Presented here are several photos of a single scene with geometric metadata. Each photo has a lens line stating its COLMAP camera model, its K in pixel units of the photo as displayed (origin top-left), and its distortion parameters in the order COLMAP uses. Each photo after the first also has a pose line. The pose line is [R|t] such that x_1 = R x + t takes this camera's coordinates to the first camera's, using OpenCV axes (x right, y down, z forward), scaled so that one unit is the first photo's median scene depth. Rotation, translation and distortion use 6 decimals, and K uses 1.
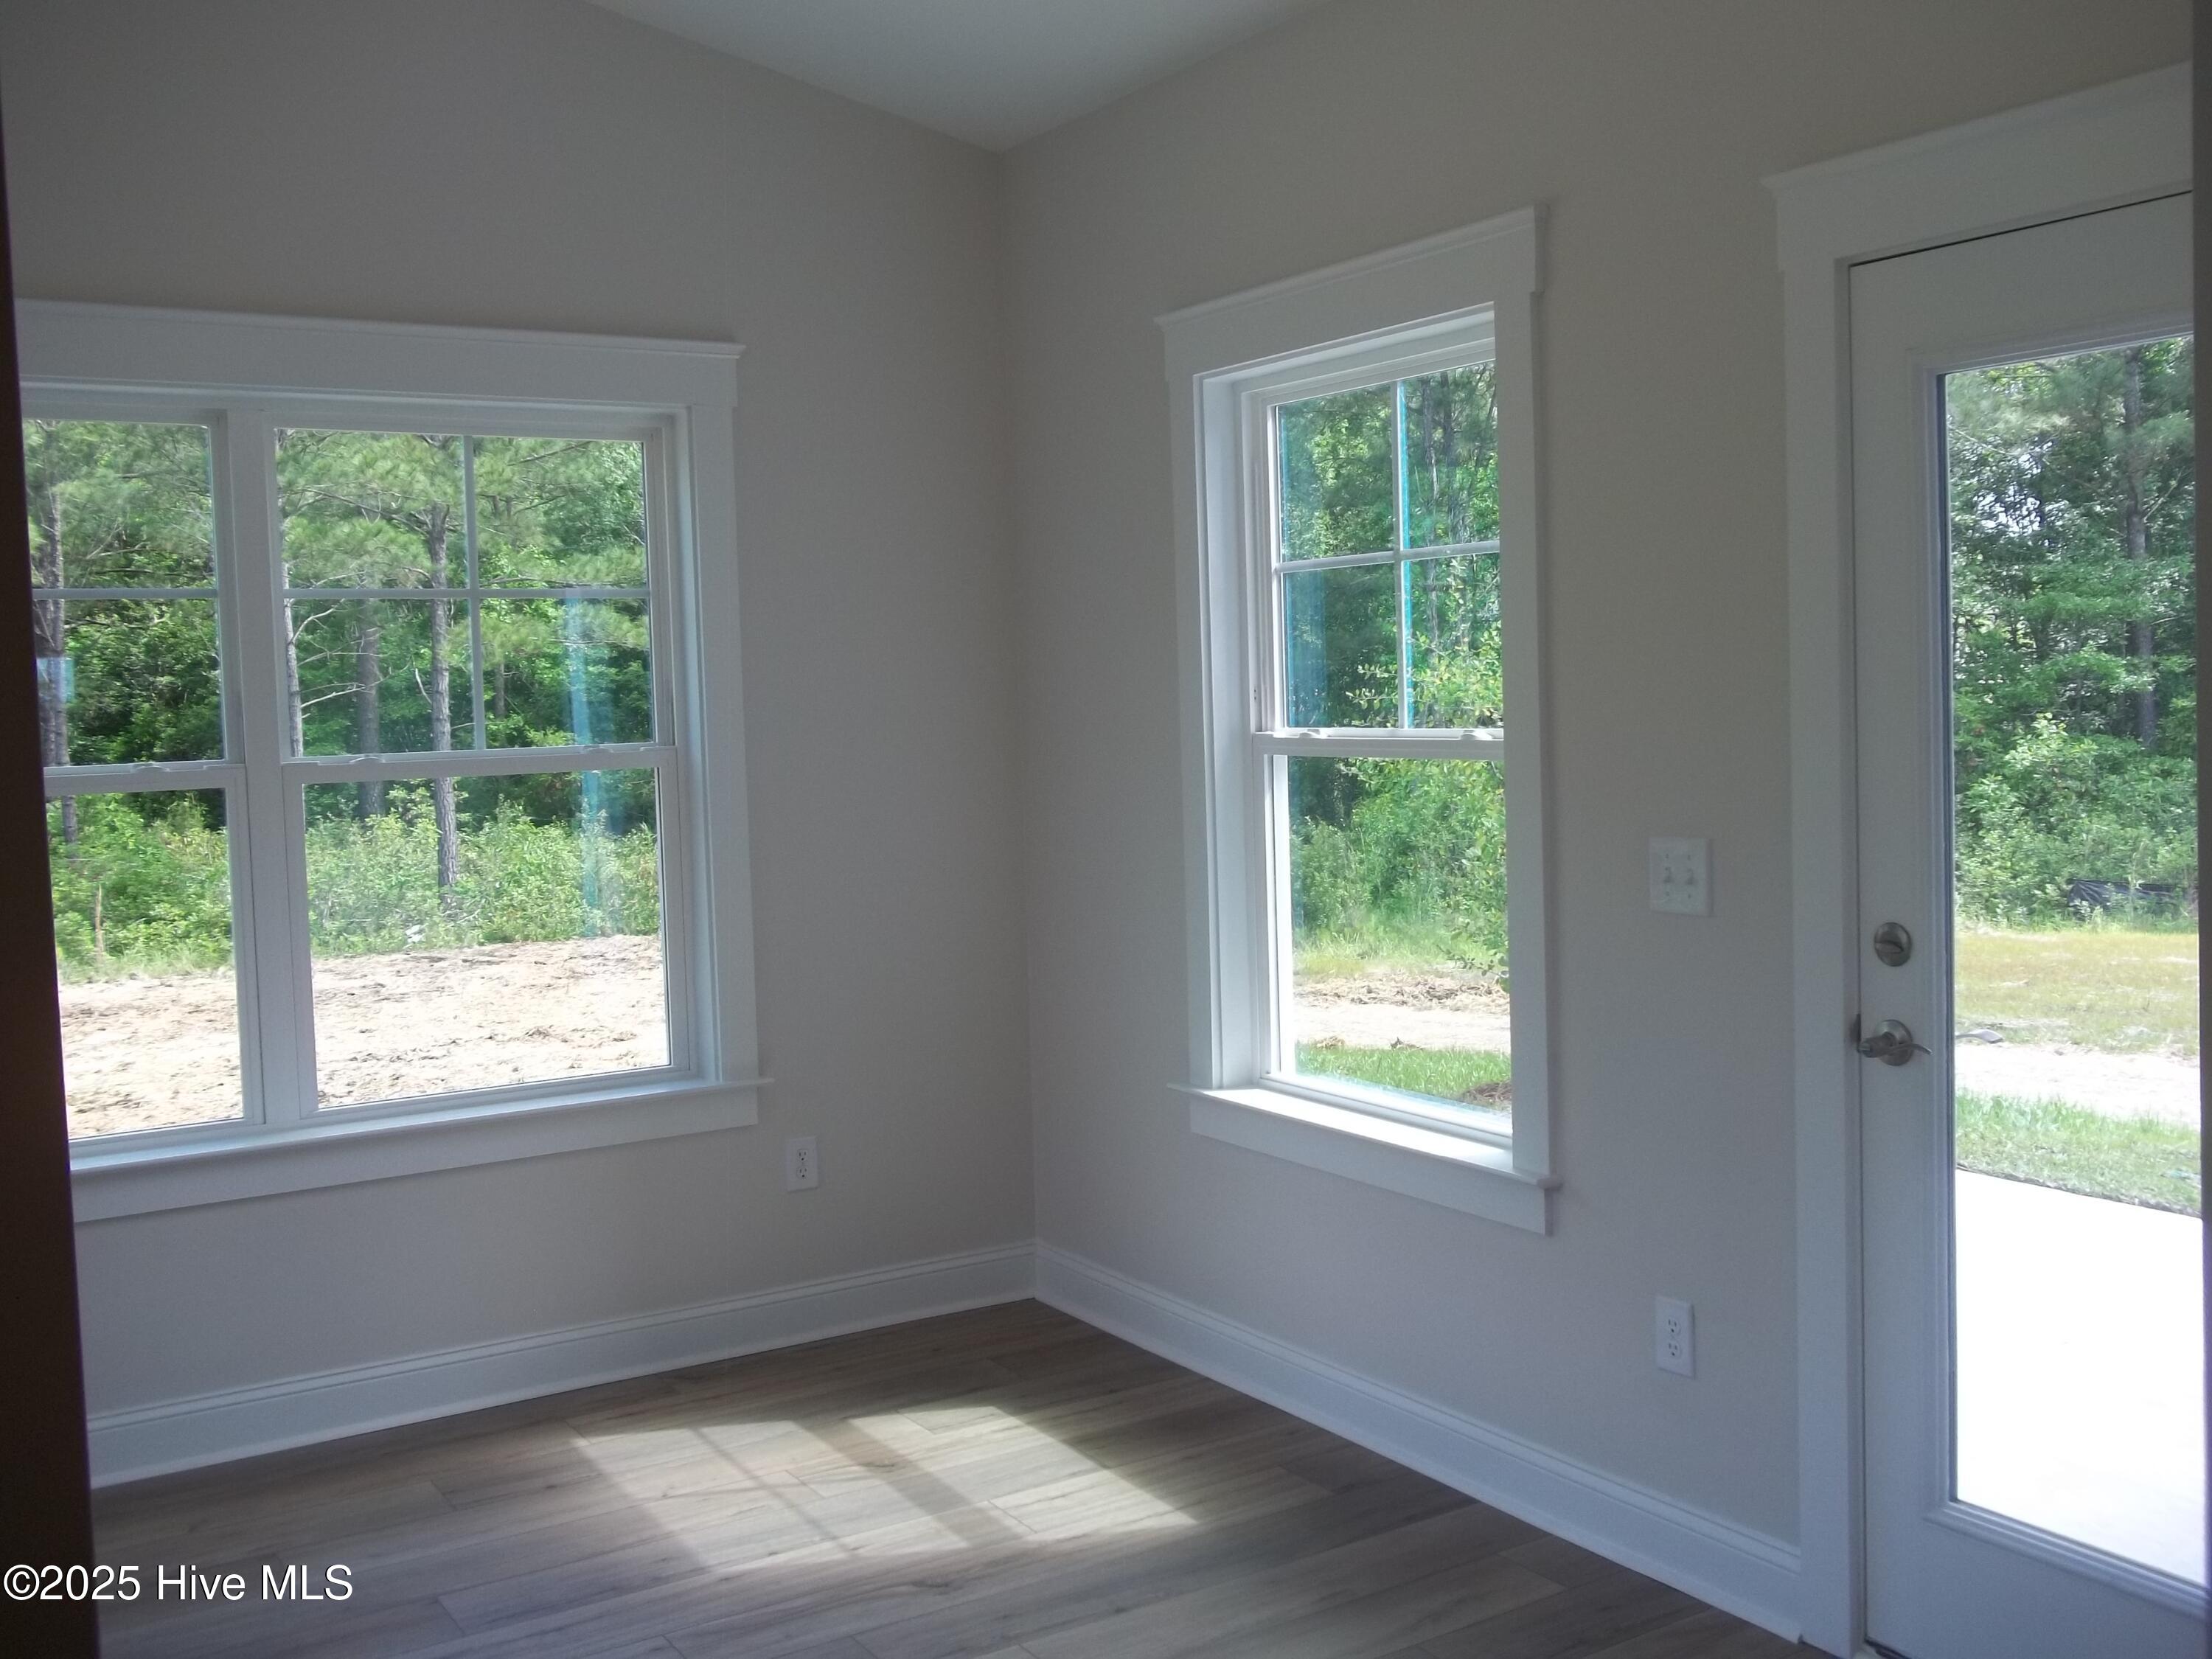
lens RADIAL K [[2123.6, 0, 1106.0], [0, 2123.6, 829.5], [0, 0, 1]] dist [-0.022634, 0.032037]
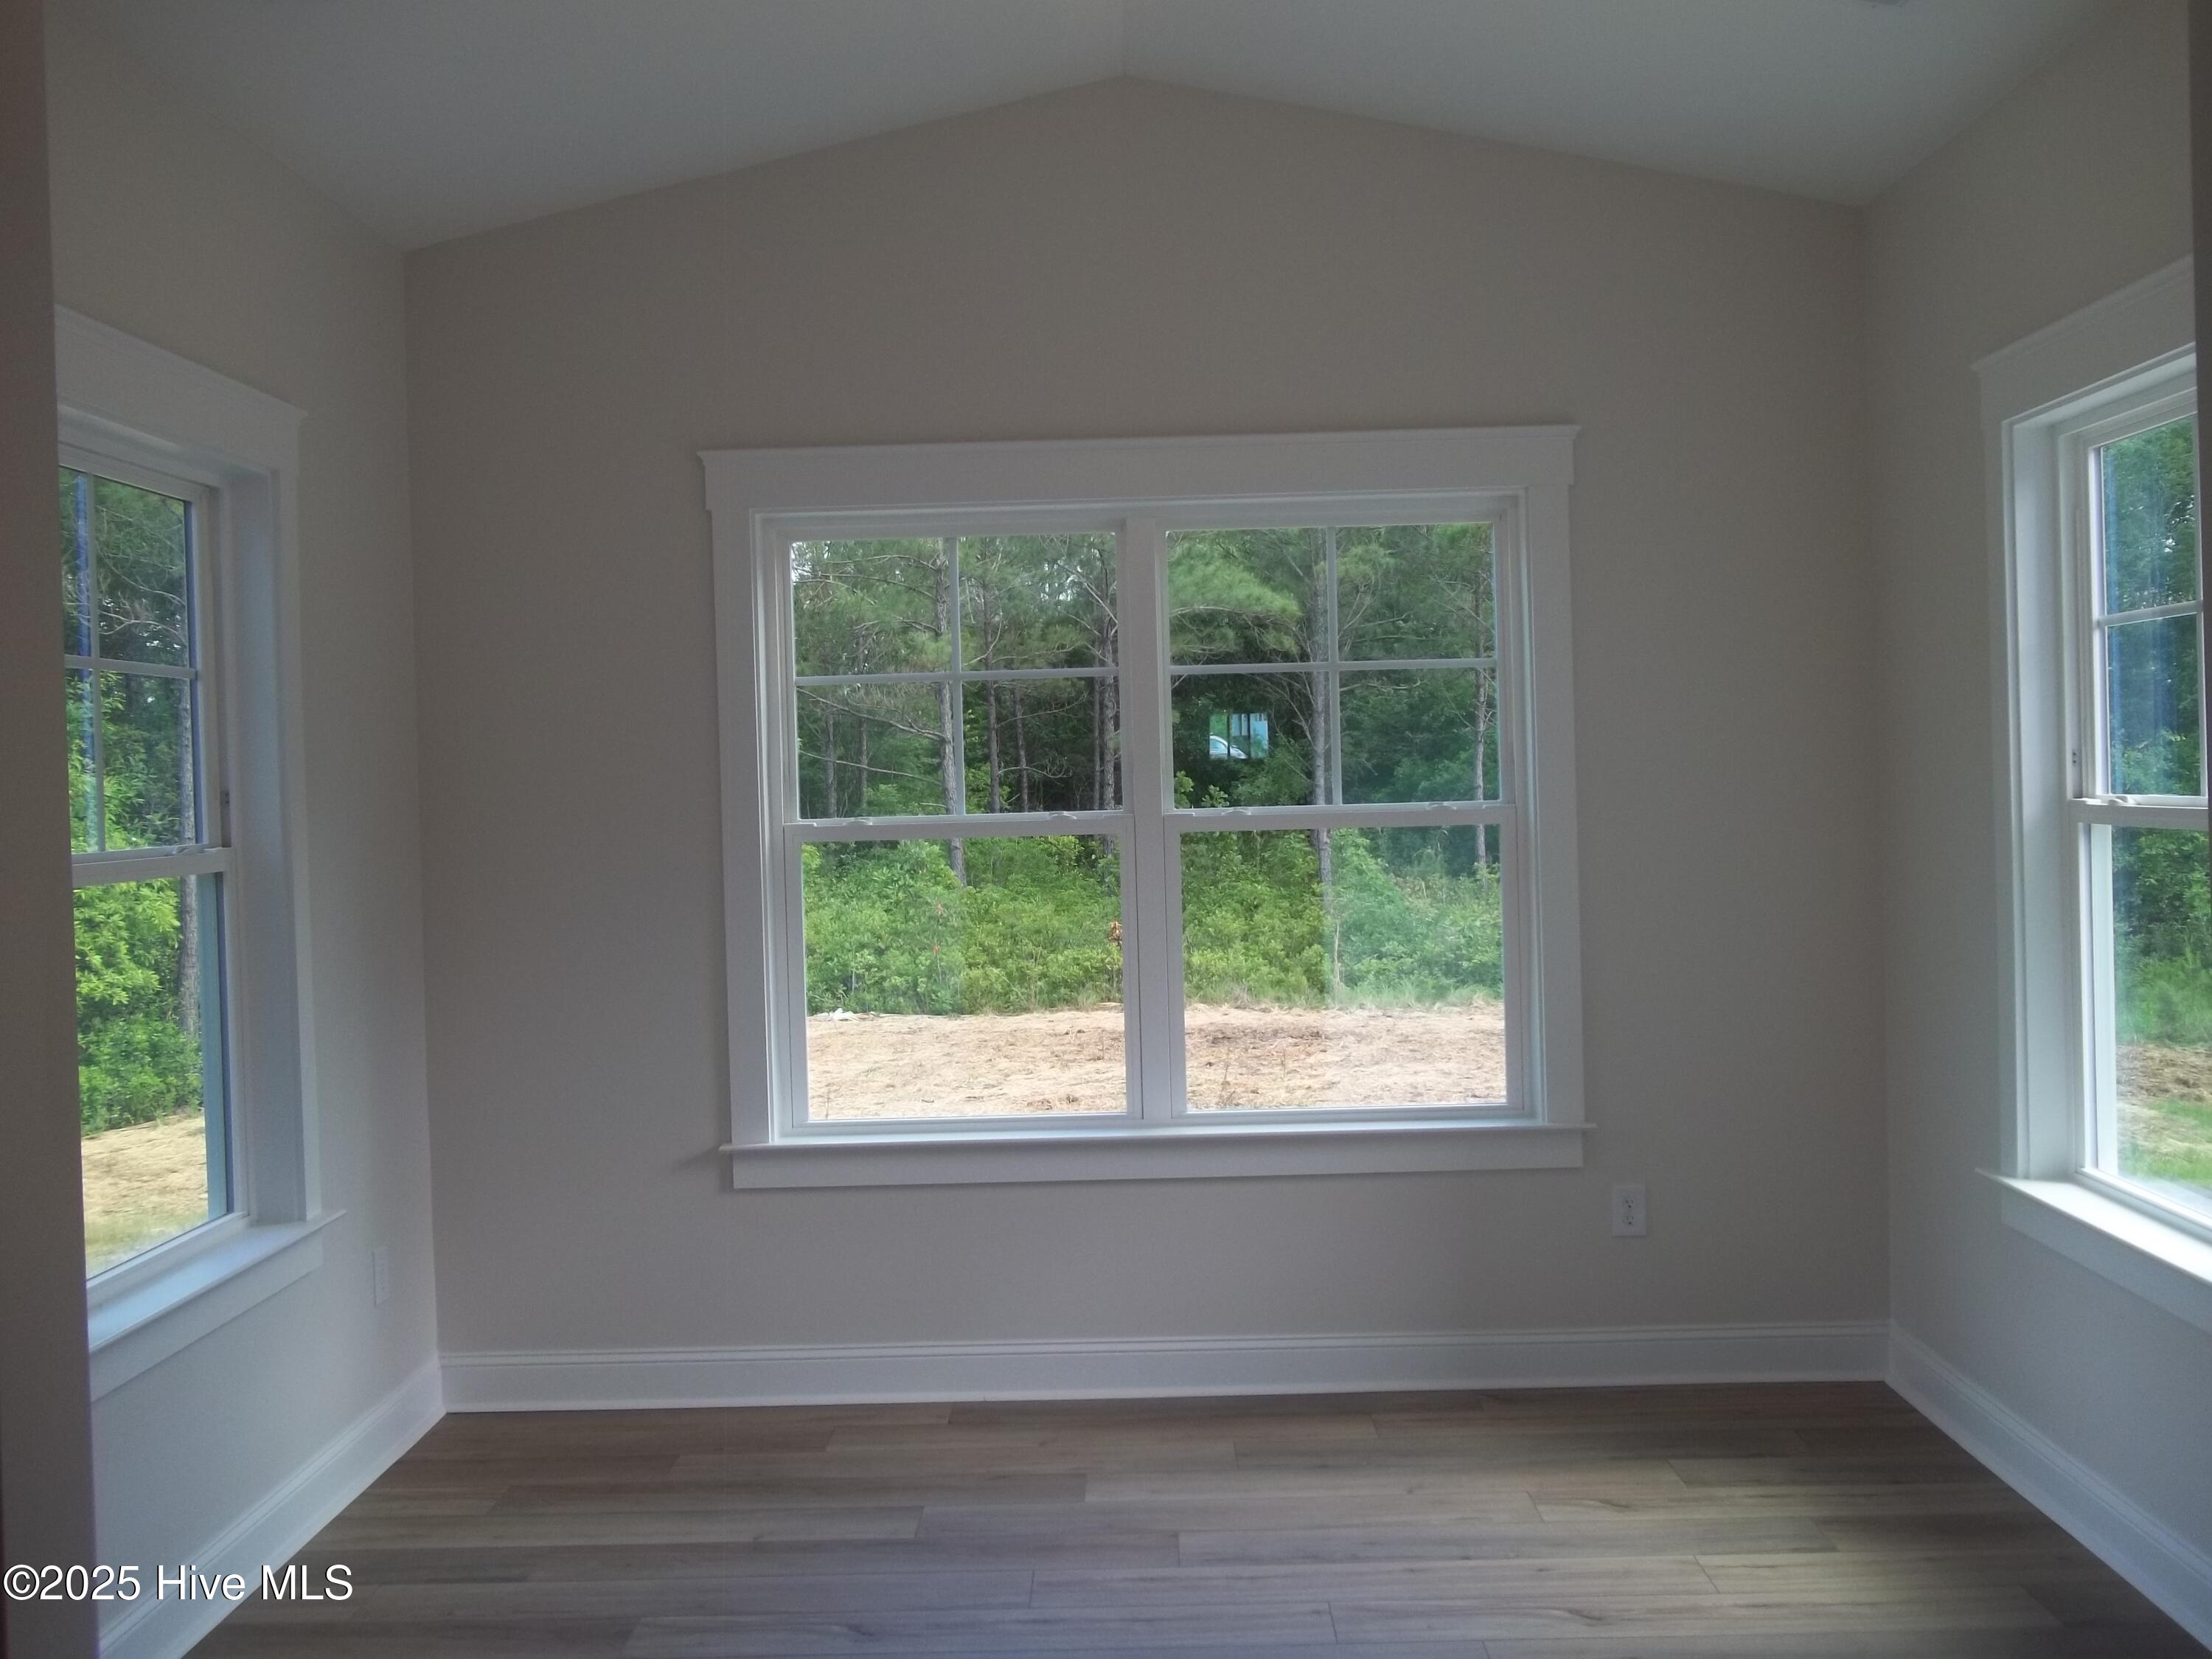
lens RADIAL K [[2123.6, 0, 1106.0], [0, 2123.6, 829.5], [0, 0, 1]] dist [-0.022634, 0.032037]
pose [[0.836221, 0.020059, -0.548026, 0.214179], [-0.034331, 0.999285, -0.015809, -0.002683], [0.547317, 0.032035, 0.836312, -0.006052]]
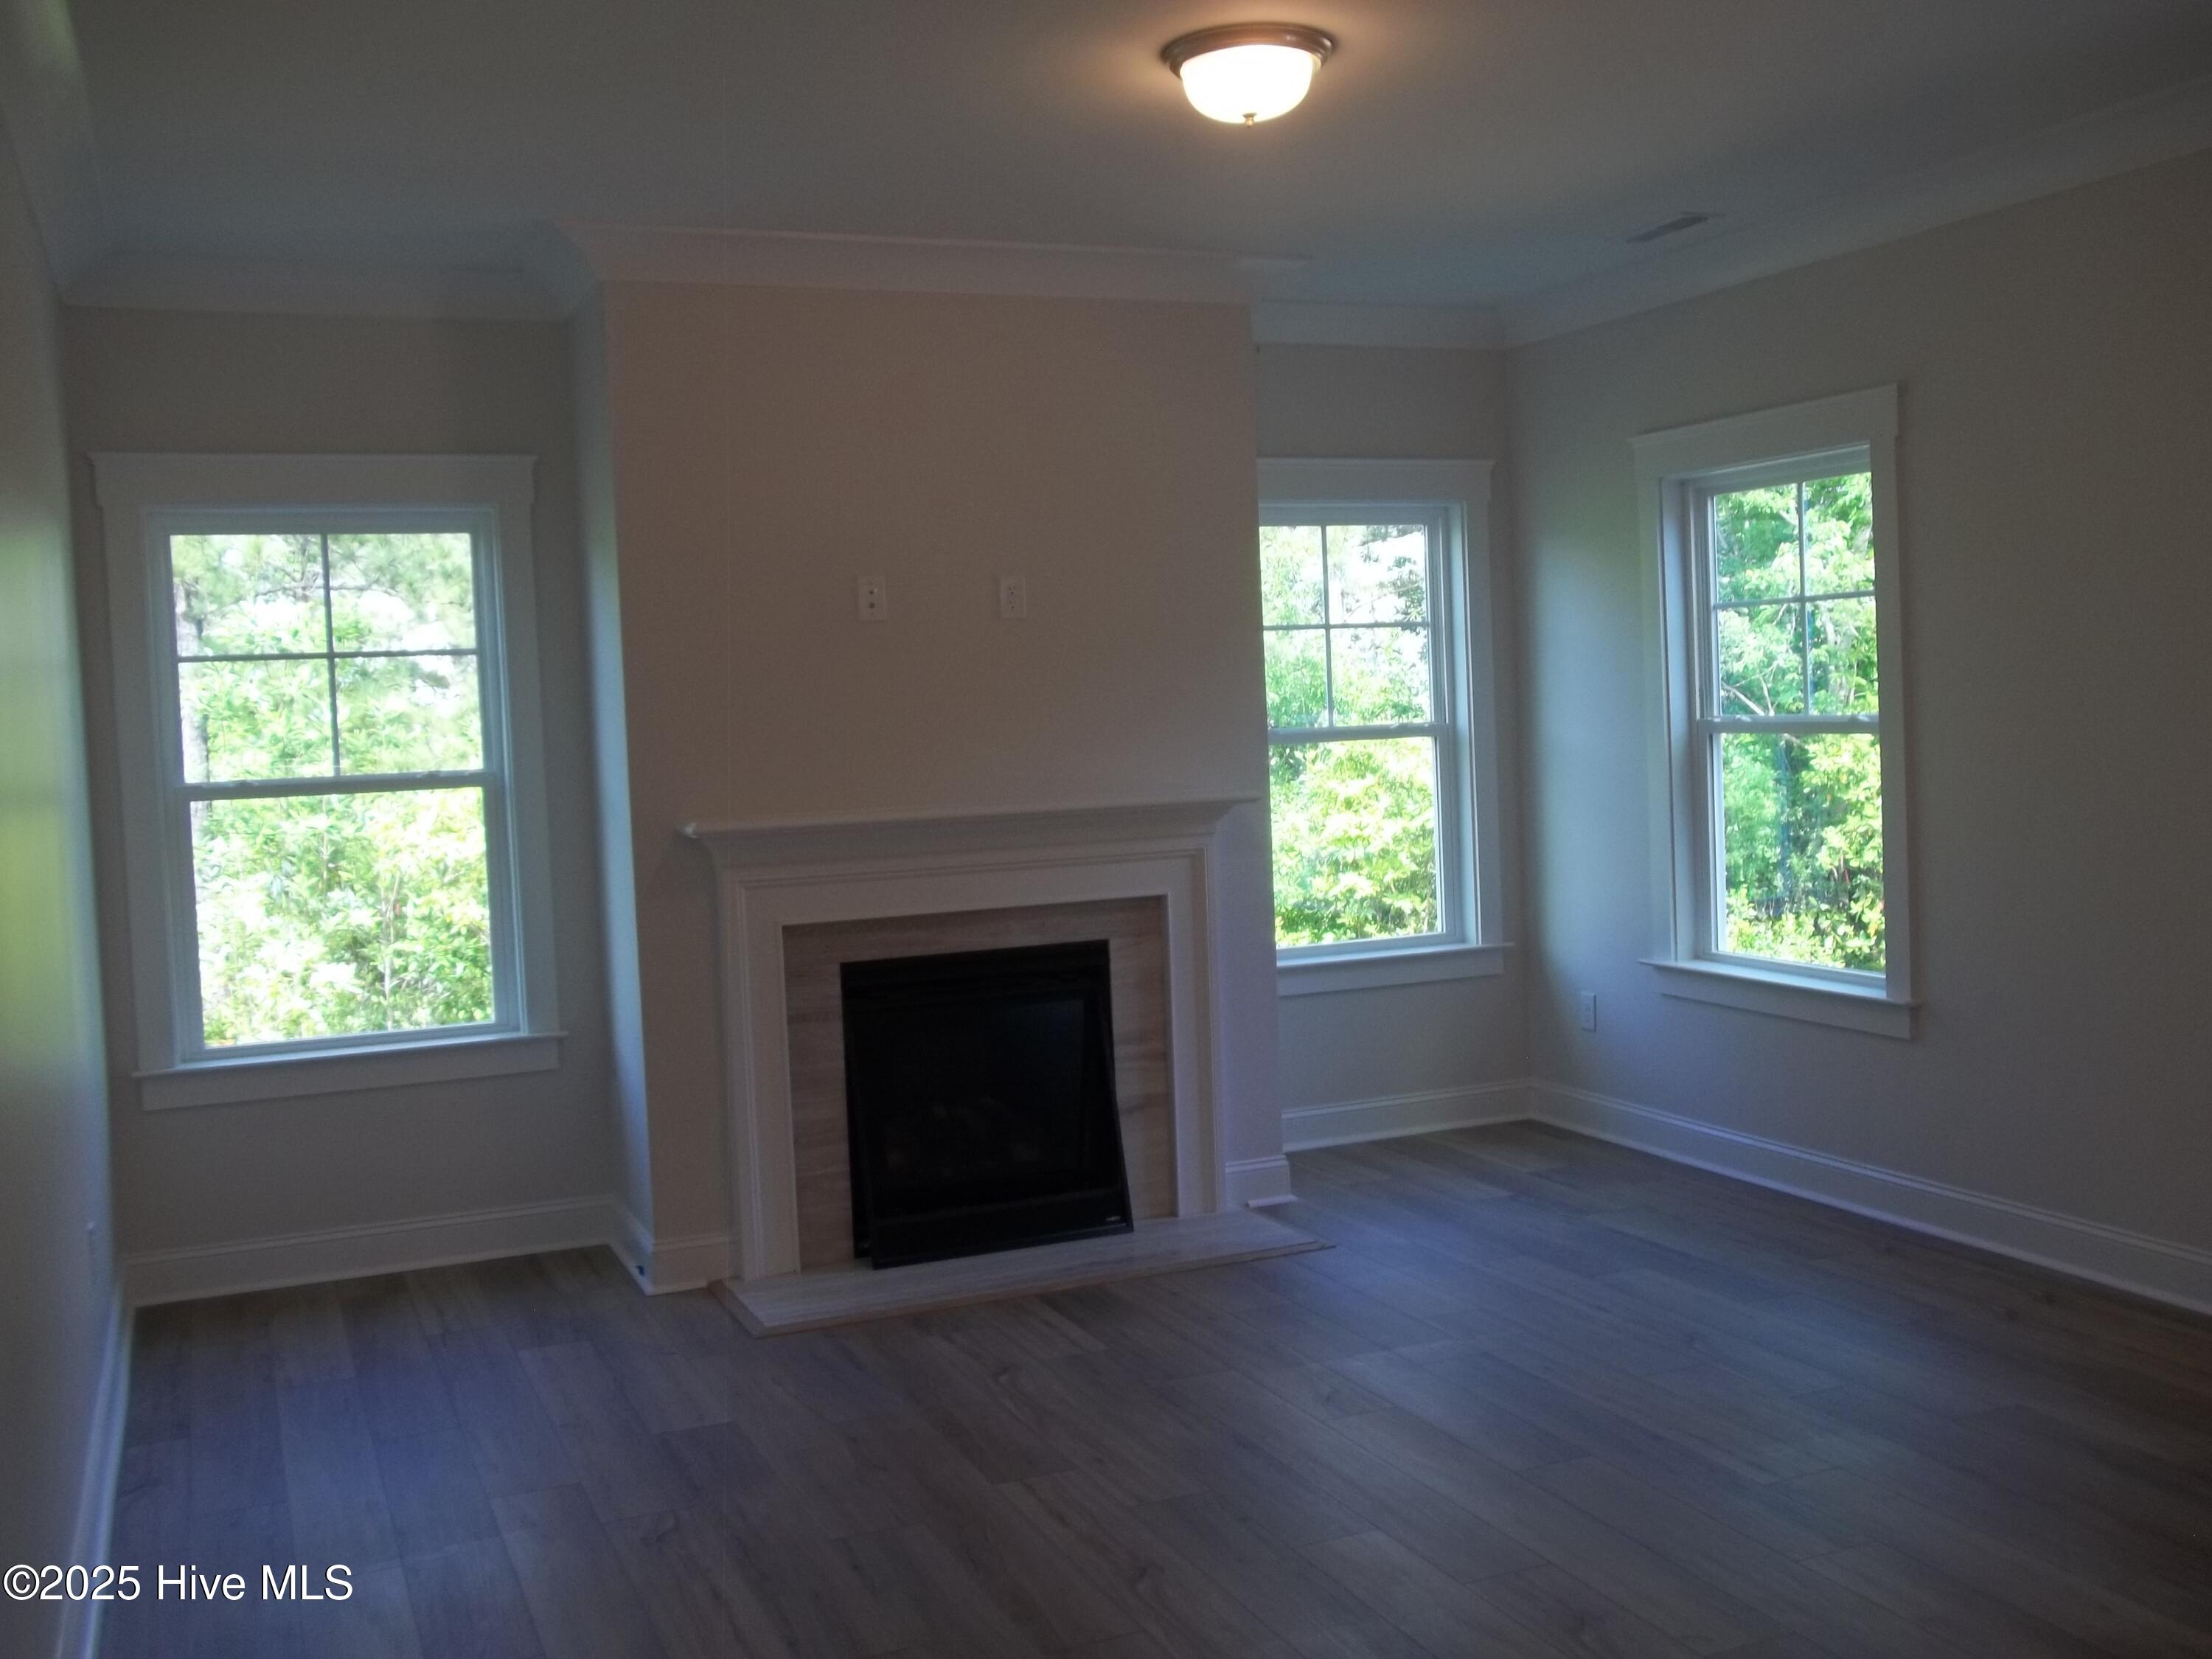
lens RADIAL K [[2123.6, 0, 1106.0], [0, 2123.6, 829.5], [0, 0, 1]] dist [-0.022634, 0.032037]
pose [[0.986723, 0.000523, -0.162410, -0.096032], [0.000217, 0.999990, 0.004534, 0.023941], [0.162411, -0.004509, 0.986713, -0.492234]]
